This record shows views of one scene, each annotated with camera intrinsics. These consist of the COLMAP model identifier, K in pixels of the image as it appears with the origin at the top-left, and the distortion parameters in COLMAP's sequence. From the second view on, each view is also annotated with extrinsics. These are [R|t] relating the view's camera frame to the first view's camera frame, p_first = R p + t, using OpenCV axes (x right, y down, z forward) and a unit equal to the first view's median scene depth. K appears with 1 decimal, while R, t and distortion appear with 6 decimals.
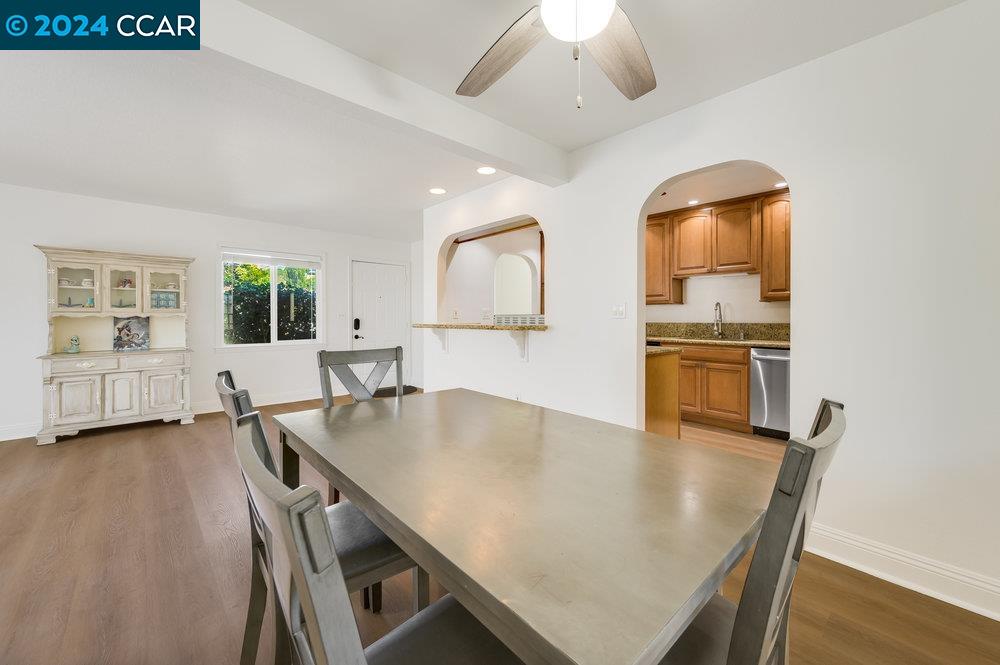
lens RADIAL K [[388.8, 0, 506.0], [0, 388.8, 319.5], [0, 0, 1]] dist [-0.001049, 0.000045]
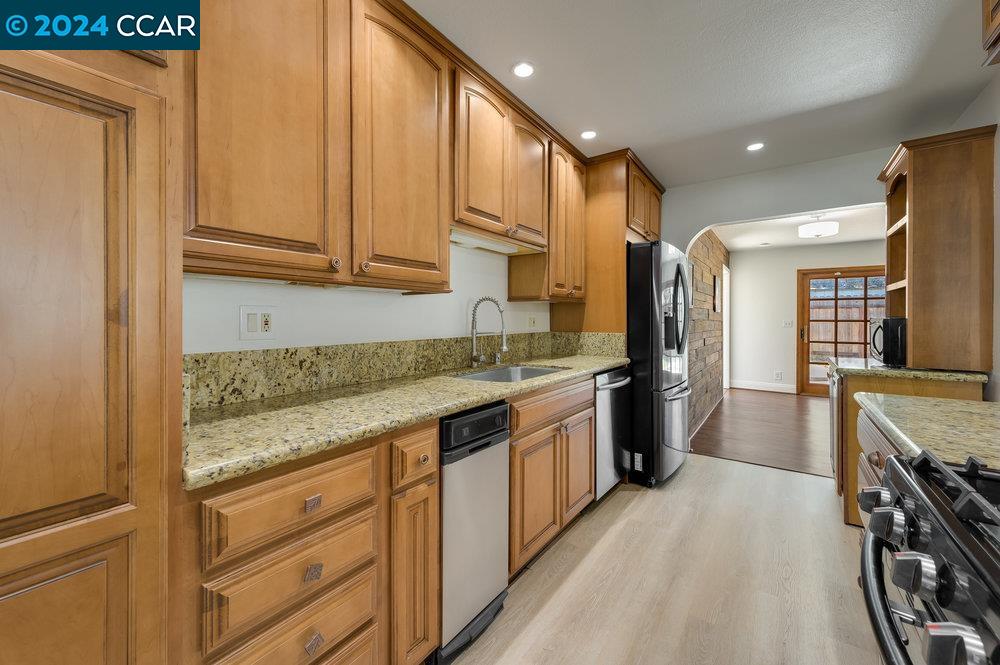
lens RADIAL K [[388.8, 0, 506.0], [0, 388.8, 319.5], [0, 0, 1]] dist [-0.001049, 0.000045]
pose [[-0.211931, -0.003492, 0.977278, 0.036504], [0.001637, 0.999991, 0.003928, -0.014943], [-0.977283, 0.002432, -0.211924, 0.996222]]
